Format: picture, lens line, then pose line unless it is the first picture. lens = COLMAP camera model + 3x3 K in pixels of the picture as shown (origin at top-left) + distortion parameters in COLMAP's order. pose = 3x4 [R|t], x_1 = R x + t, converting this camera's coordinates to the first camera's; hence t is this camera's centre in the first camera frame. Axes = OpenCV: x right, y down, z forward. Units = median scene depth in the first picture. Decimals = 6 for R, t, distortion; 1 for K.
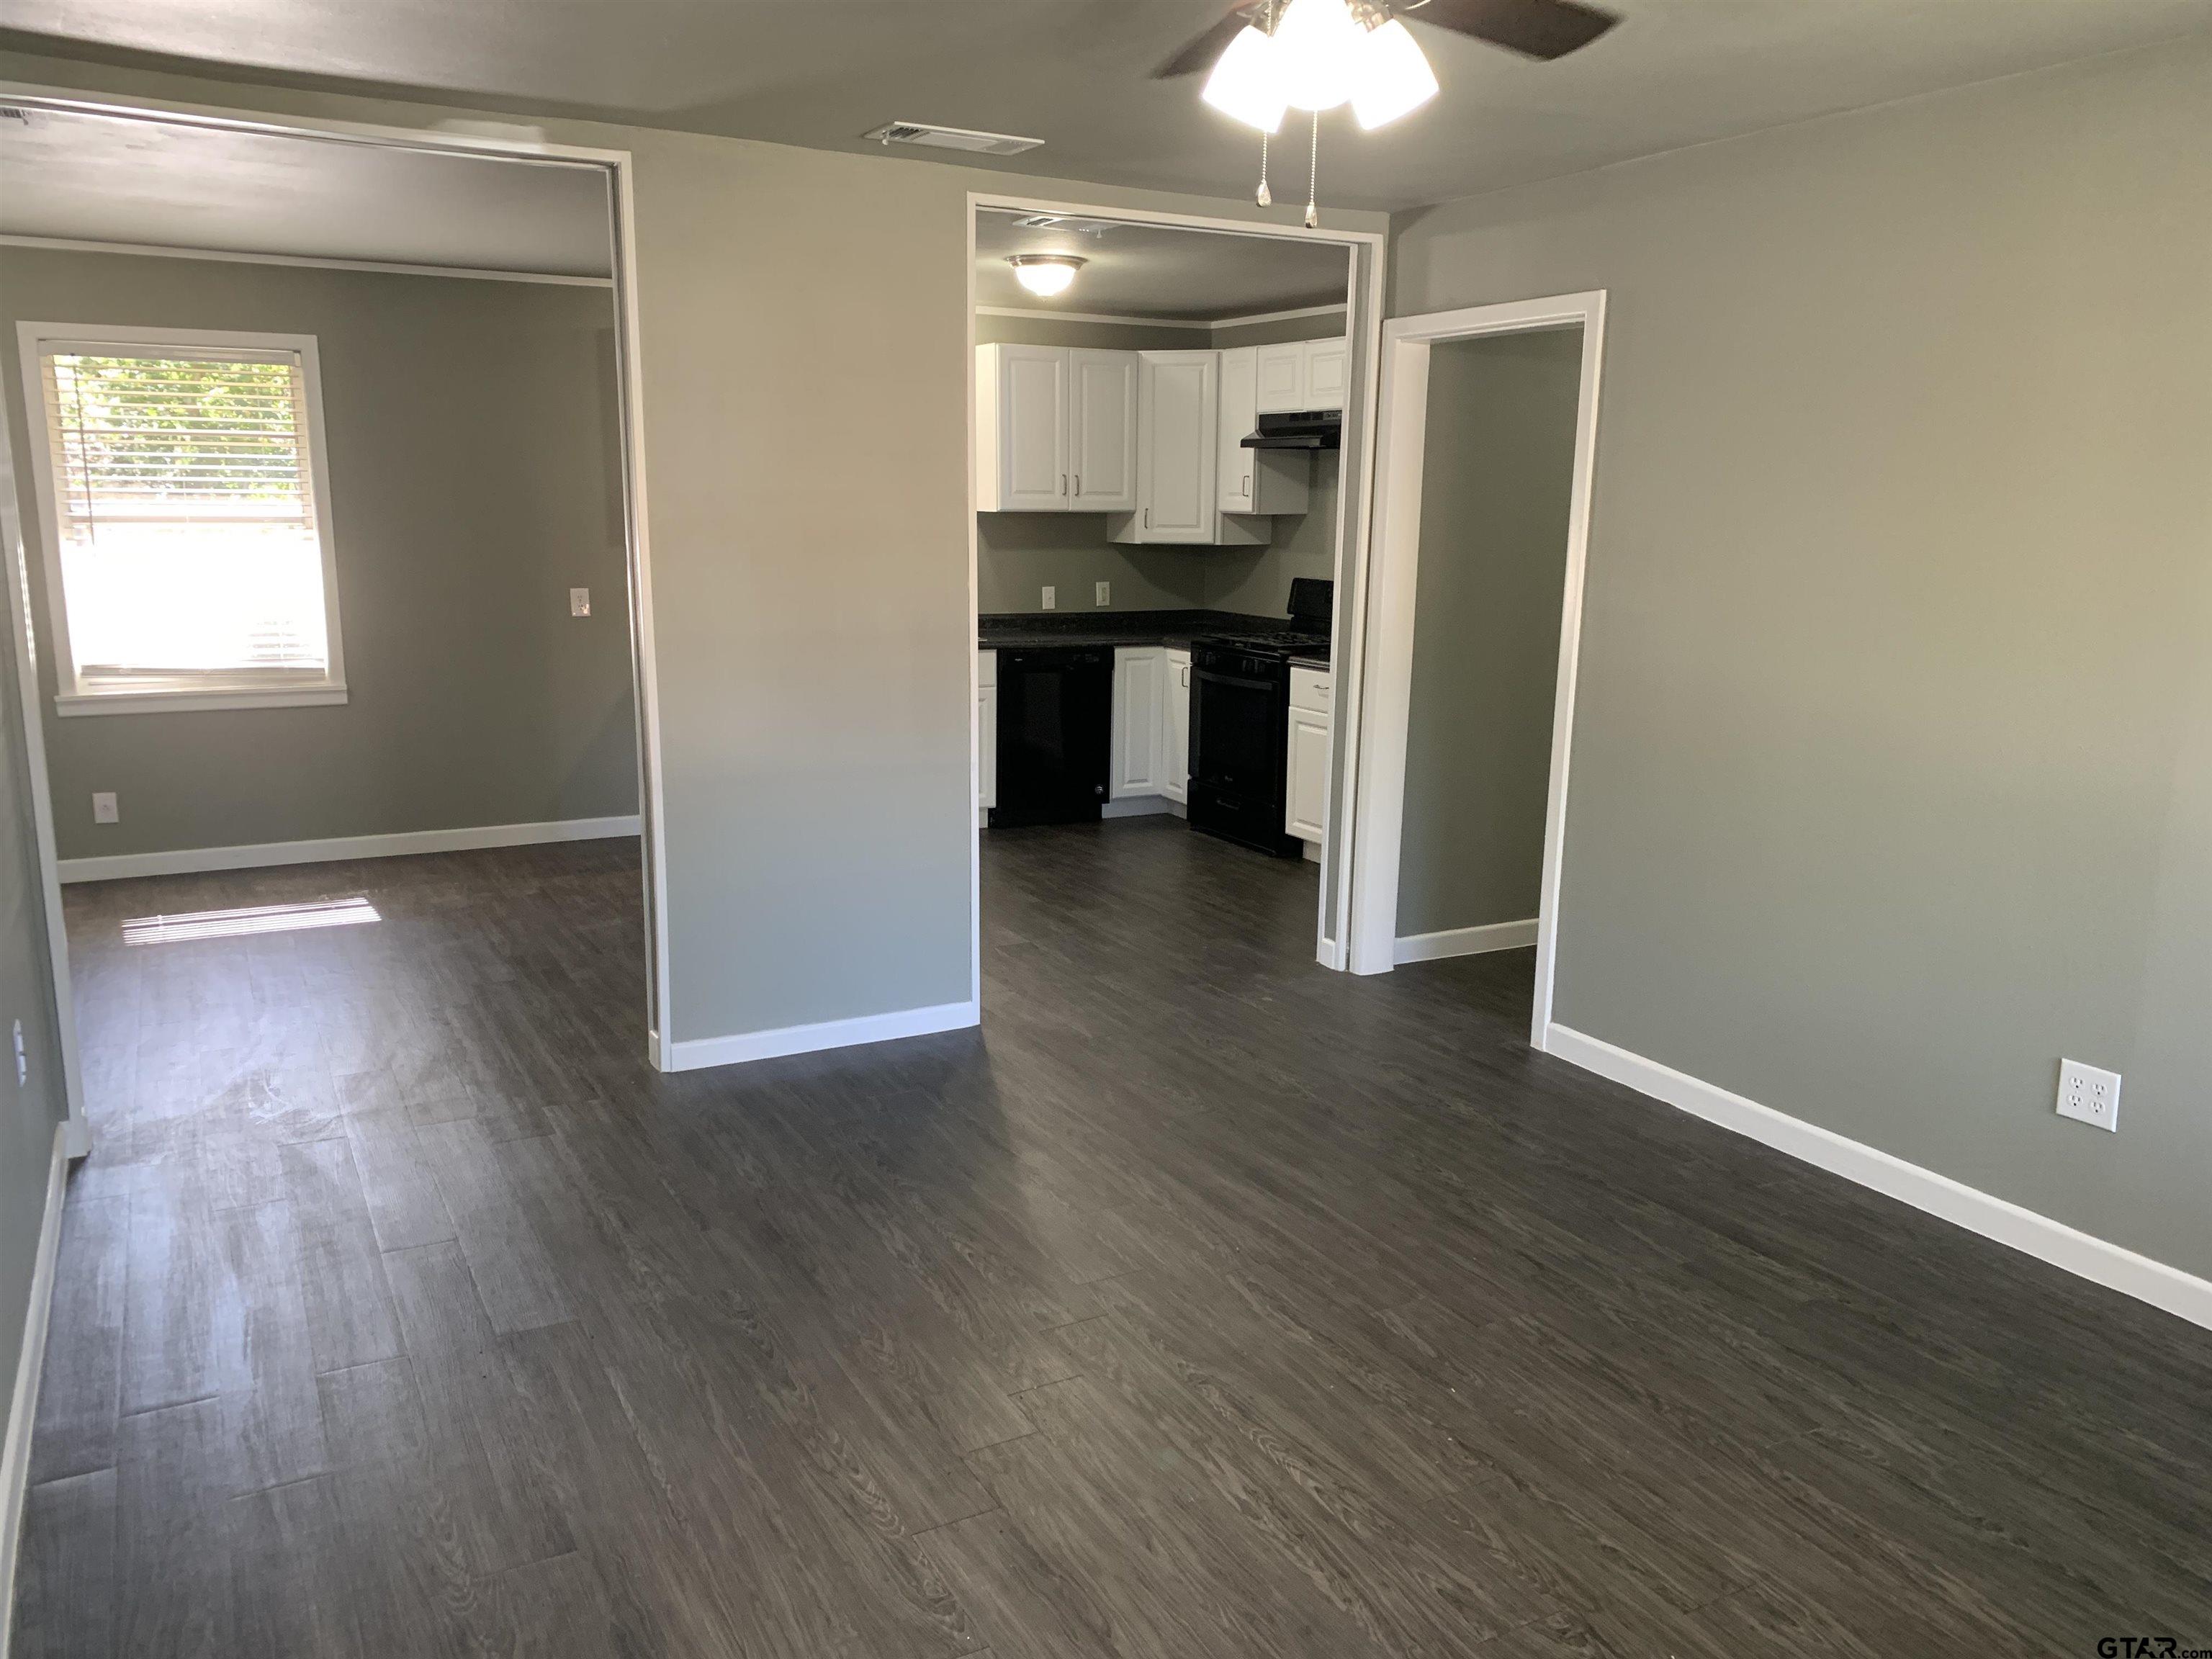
lens RADIAL K [[1658.2, 0, 1110.0], [0, 1658.2, 857.0], [0, 0, 1]] dist [0.050032, 0.001561]
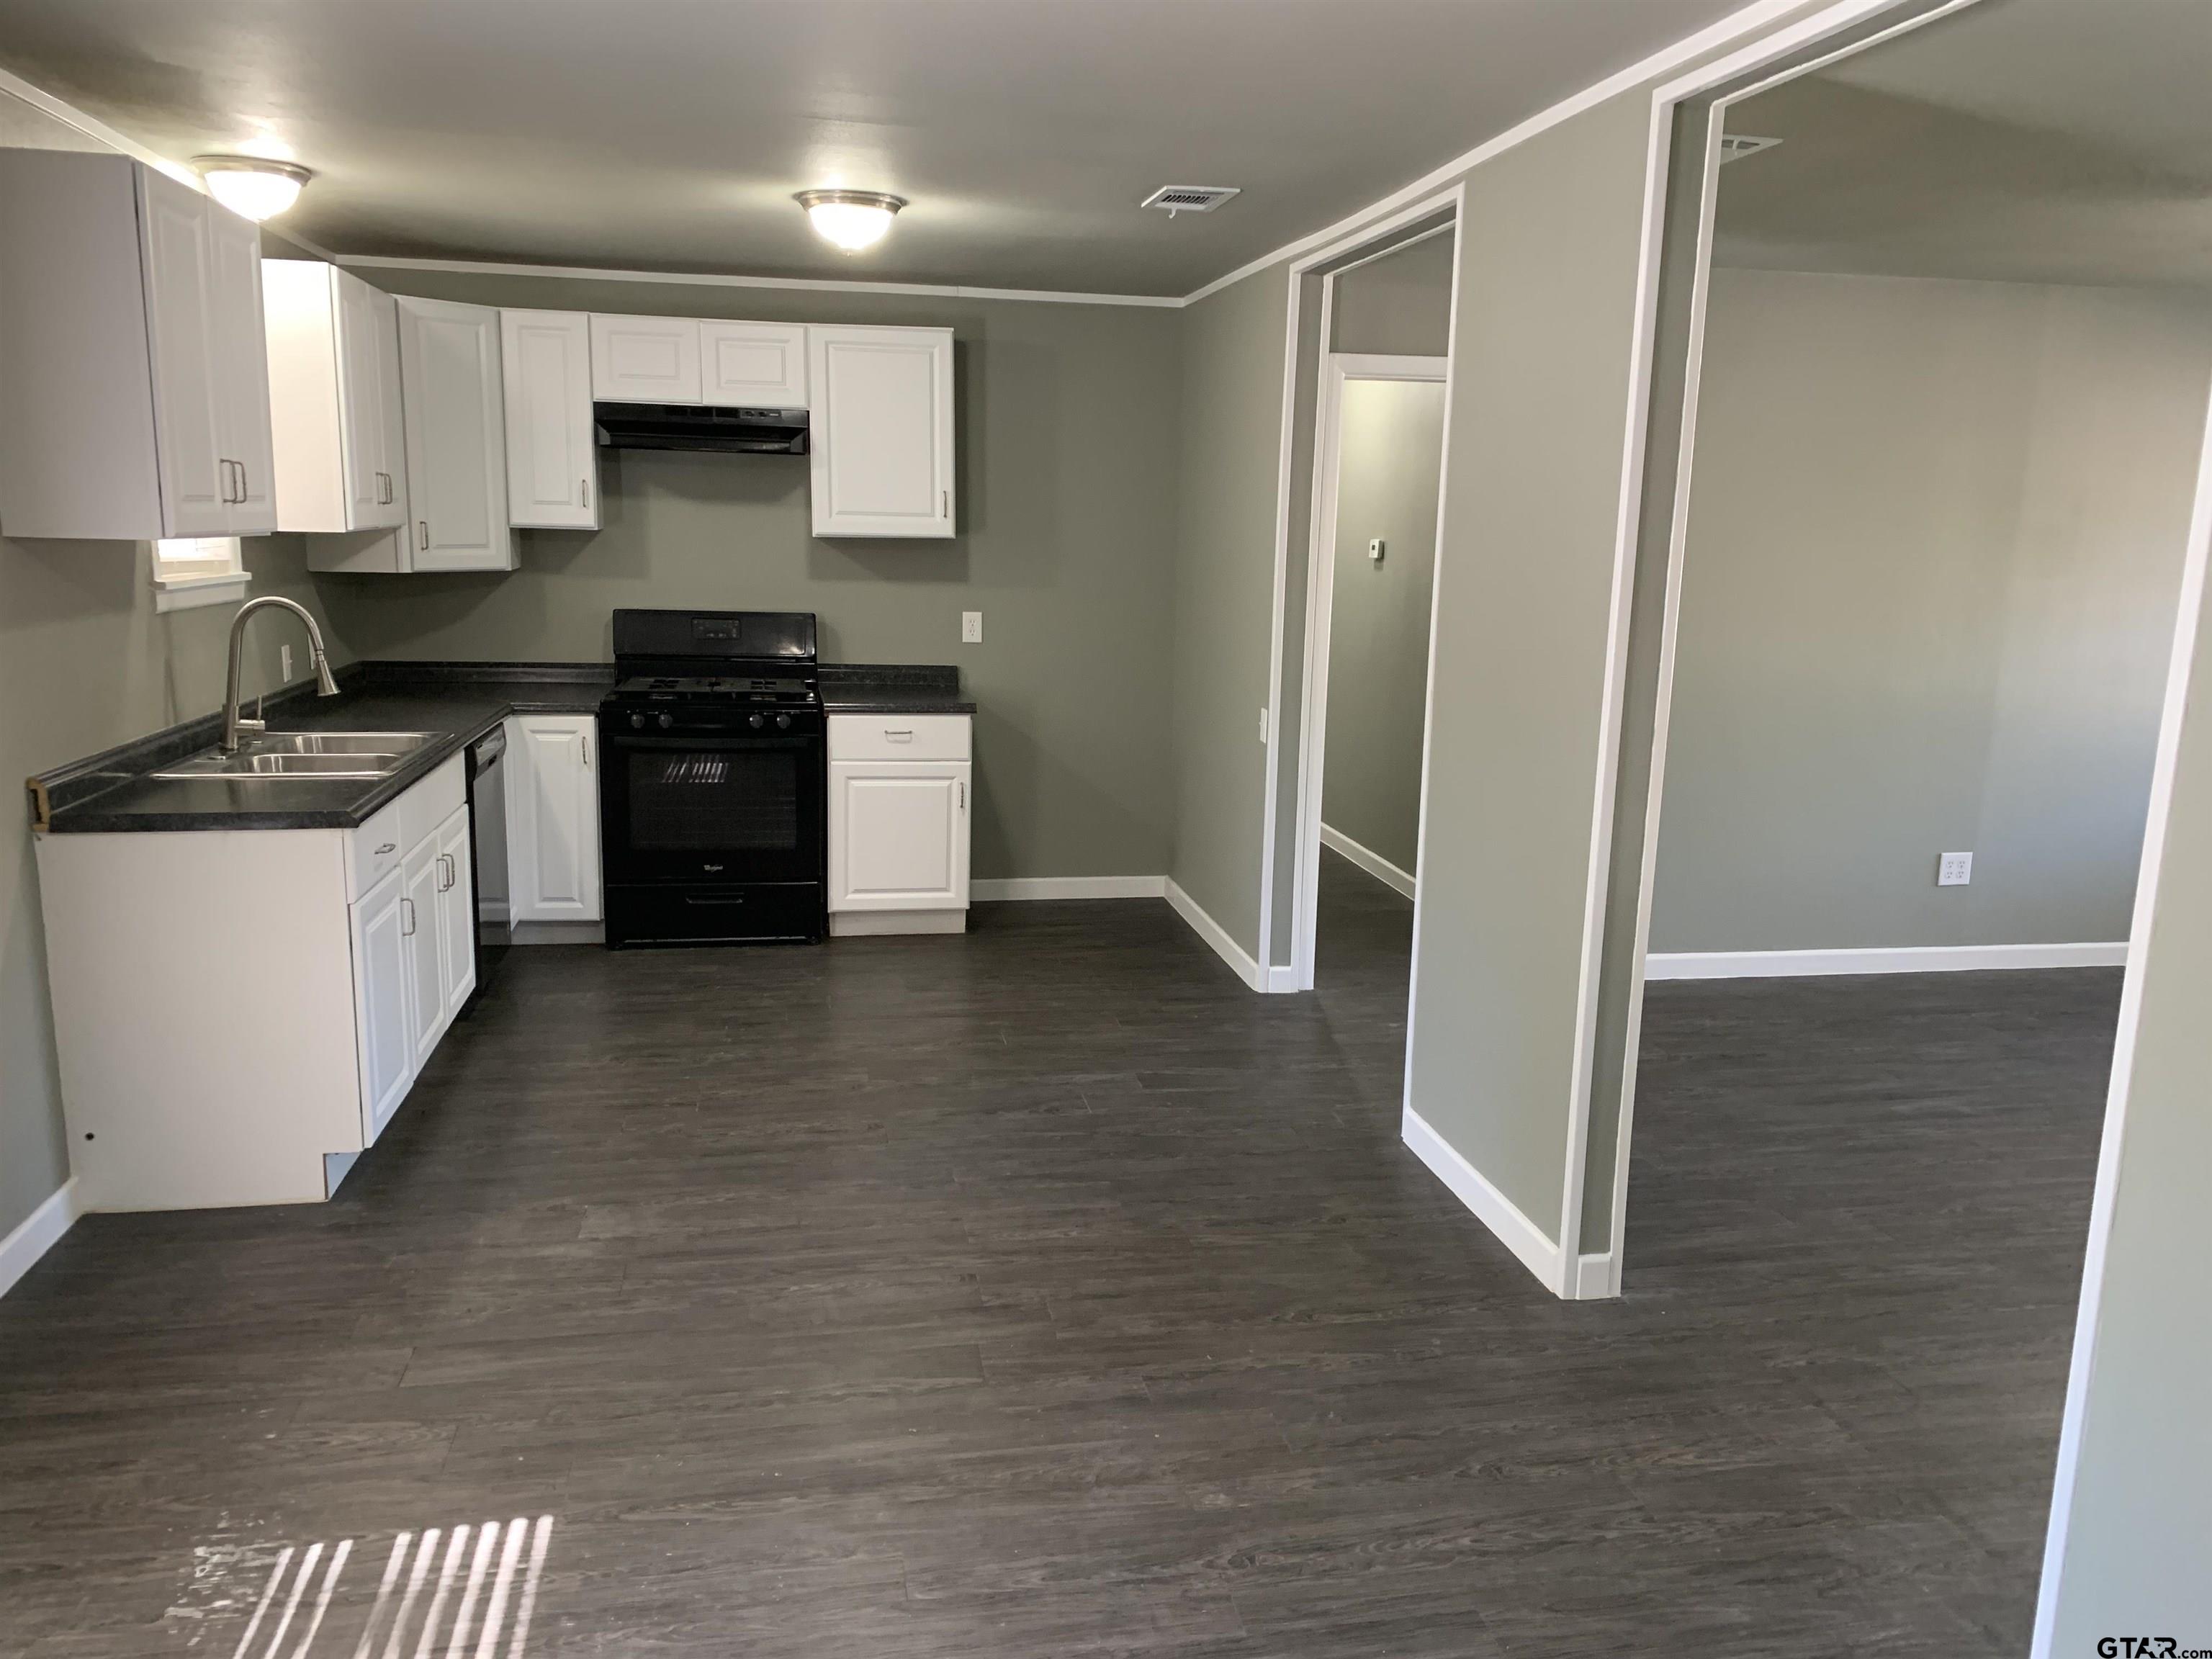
lens RADIAL K [[1694.4, 0, 1115.3], [0, 1694.4, 832.0], [0, 0, 1]] dist [0.001200, 0.011476]
pose [[0.303128, -0.182051, 0.935399, -0.584015], [0.185027, 0.974146, 0.129632, -0.126105], [-0.934814, 0.133779, 0.328976, 0.531279]]
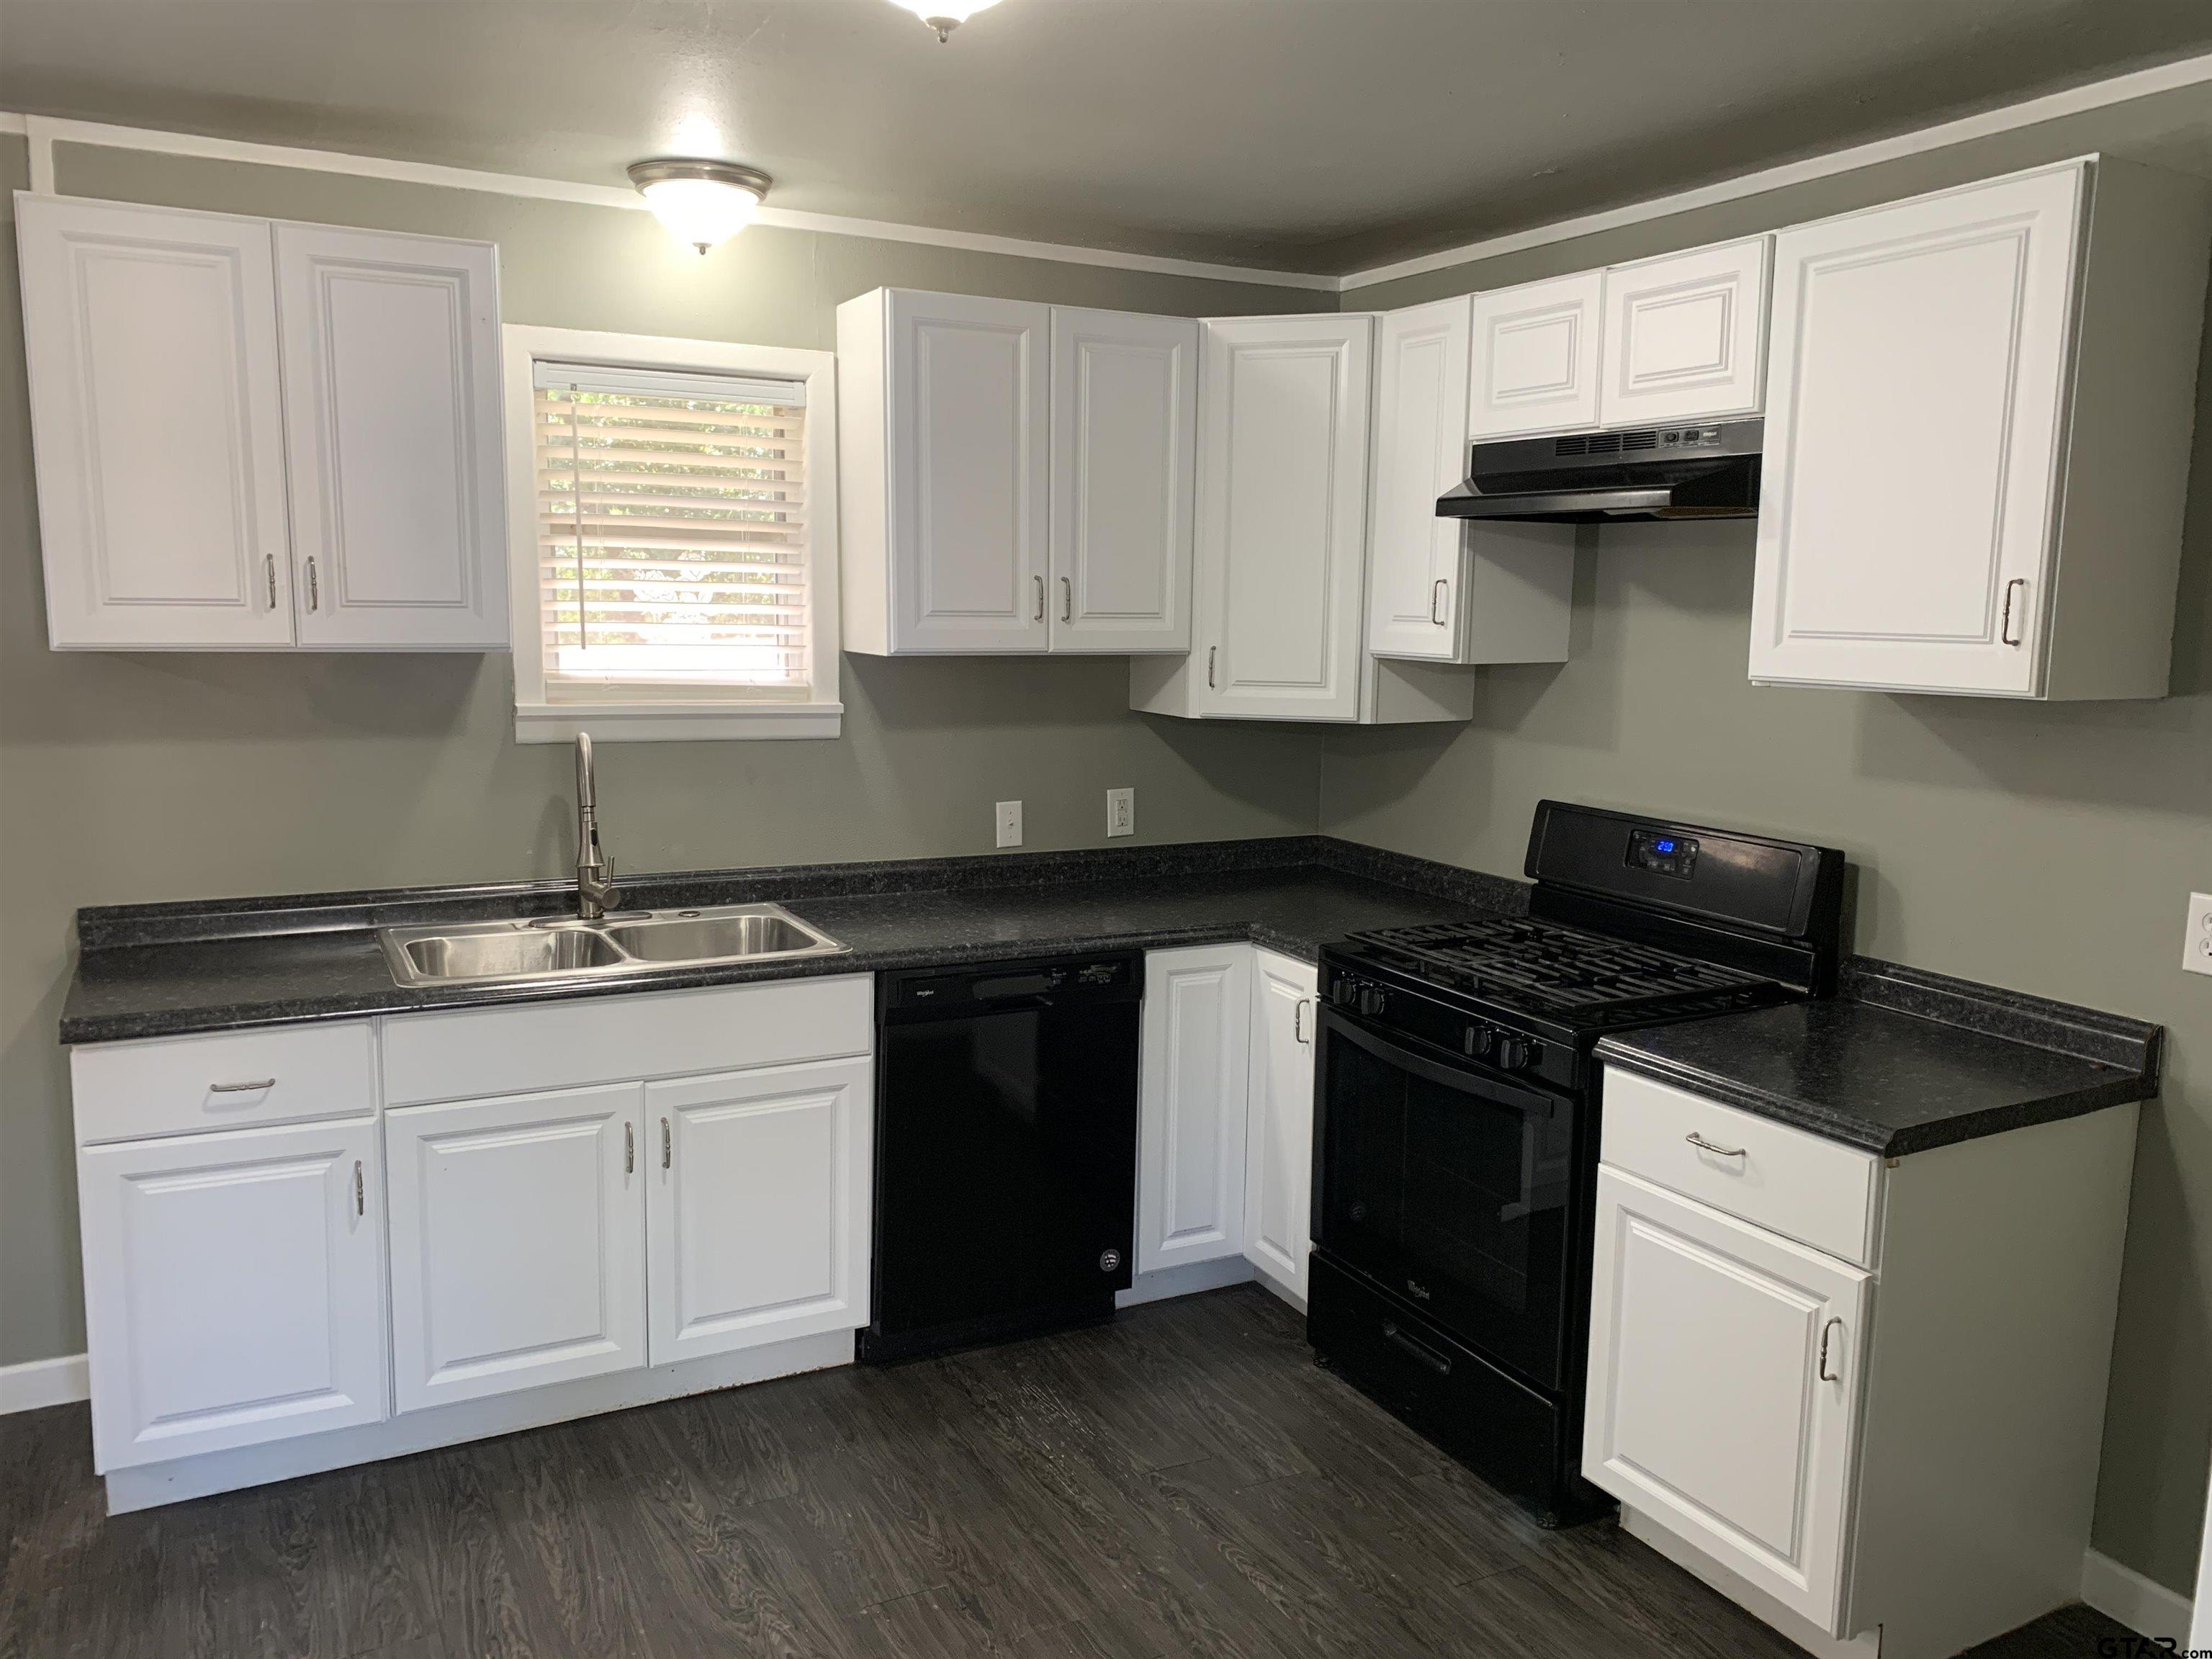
lens RADIAL K [[1674.3, 0, 1107.1], [0, 1674.3, 849.2], [0, 0, 1]] dist [0.006107, 0.002992]
pose [[0.999901, 0.005415, -0.012962, -0.001940], [-0.006263, 0.997780, -0.066305, -0.123834], [0.012574, 0.066380, 0.997715, 0.542900]]
